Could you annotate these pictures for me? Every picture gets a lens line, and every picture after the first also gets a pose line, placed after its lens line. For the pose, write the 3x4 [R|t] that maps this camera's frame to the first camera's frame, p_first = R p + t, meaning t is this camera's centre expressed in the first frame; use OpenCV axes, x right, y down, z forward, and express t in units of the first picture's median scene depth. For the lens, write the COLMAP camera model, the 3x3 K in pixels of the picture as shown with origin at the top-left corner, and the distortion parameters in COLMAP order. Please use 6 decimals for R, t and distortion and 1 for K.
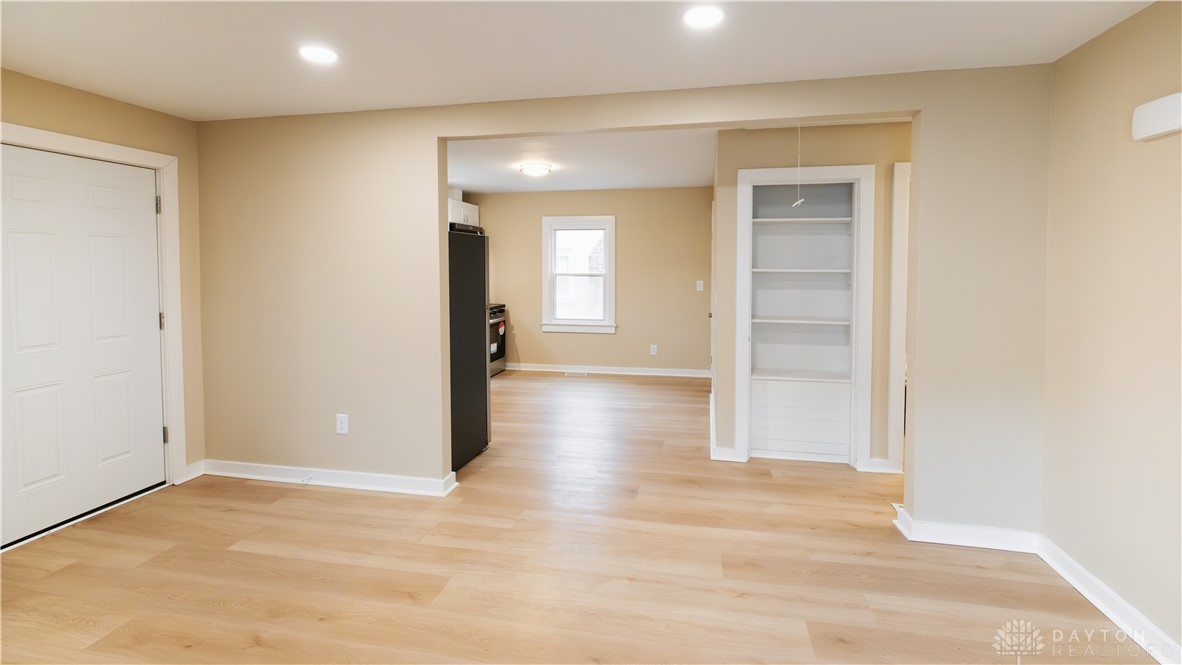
lens RADIAL K [[507.4, 0, 591.1], [0, 507.4, 309.0], [0, 0, 1]] dist [-0.000748, -0.000019]
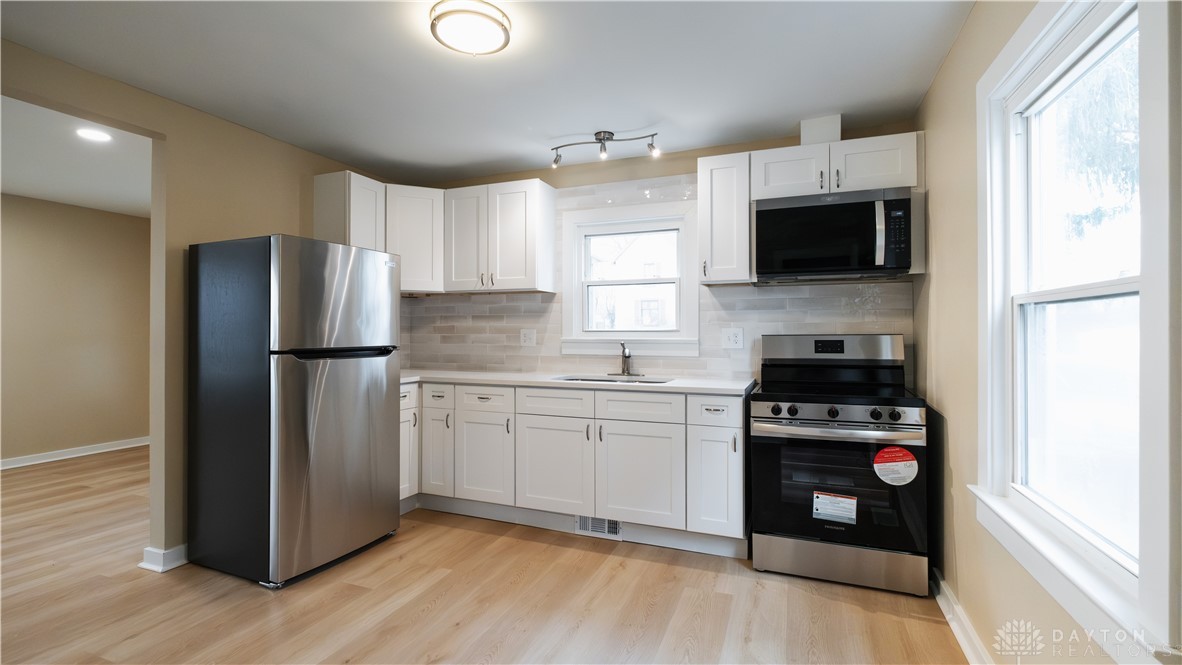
lens RADIAL K [[516.7, 0, 591.5], [0, 516.7, 304.3], [0, 0, 1]] dist [-0.000763, -0.000097]
pose [[-0.168919, -0.038339, -0.984884, 0.386371], [-0.086362, 0.995976, -0.023958, -0.084009], [0.981839, 0.081009, -0.171550, 1.626018]]
